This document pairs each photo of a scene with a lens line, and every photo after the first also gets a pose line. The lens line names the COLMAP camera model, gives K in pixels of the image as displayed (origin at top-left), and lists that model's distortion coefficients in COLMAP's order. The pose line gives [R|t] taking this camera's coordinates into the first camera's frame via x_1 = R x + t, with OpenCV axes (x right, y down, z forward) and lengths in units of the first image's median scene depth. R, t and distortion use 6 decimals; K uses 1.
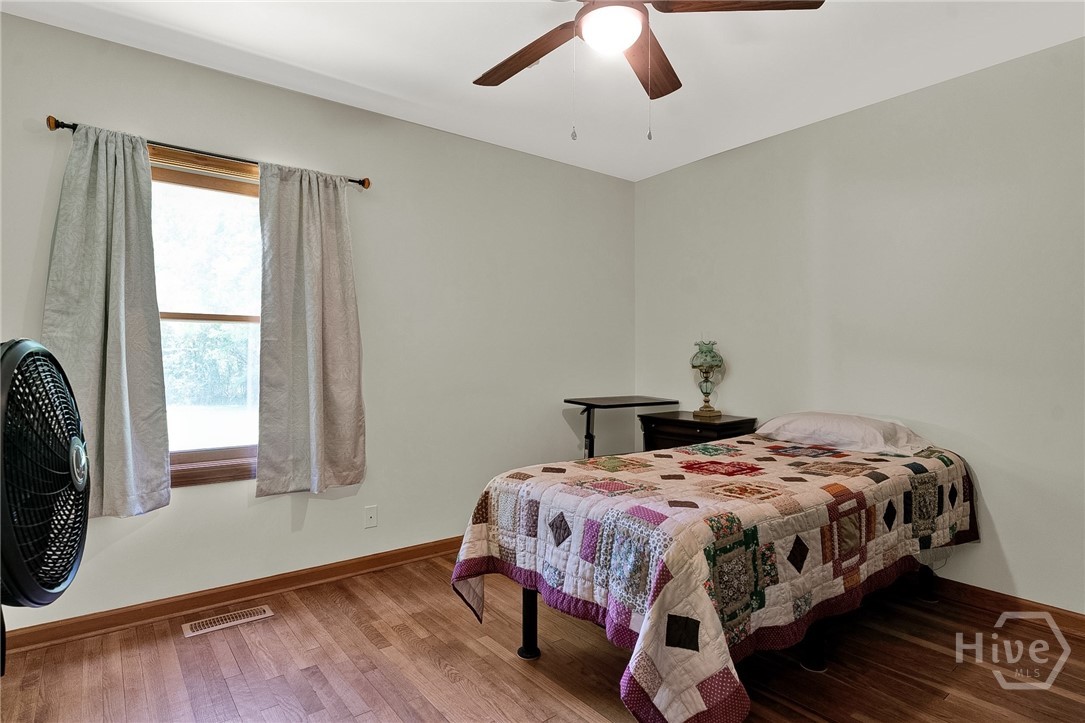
lens RADIAL K [[601.9, 0, 543.7], [0, 601.9, 368.2], [0, 0, 1]] dist [-0.002638, 0.002769]
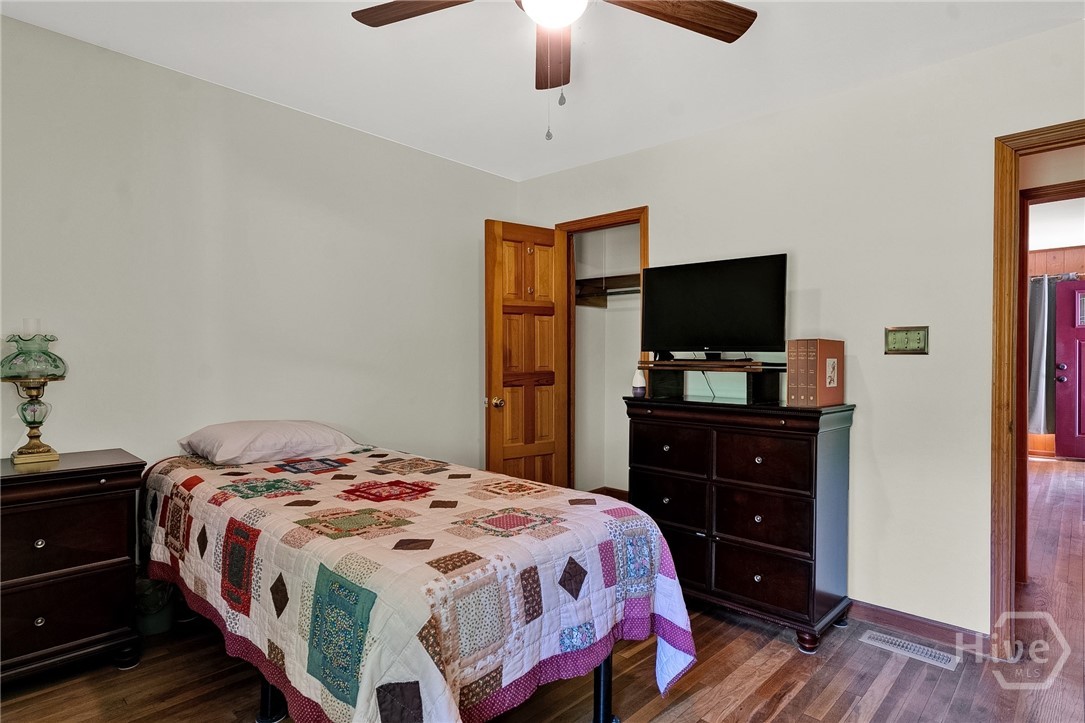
lens RADIAL K [[601.9, 0, 543.7], [0, 601.9, 368.2], [0, 0, 1]] dist [-0.002638, 0.002769]
pose [[-0.180553, -0.016117, 0.983433, -0.682130], [0.015116, 0.999702, 0.019159, -0.027014], [-0.983449, 0.018325, -0.180256, 1.063312]]
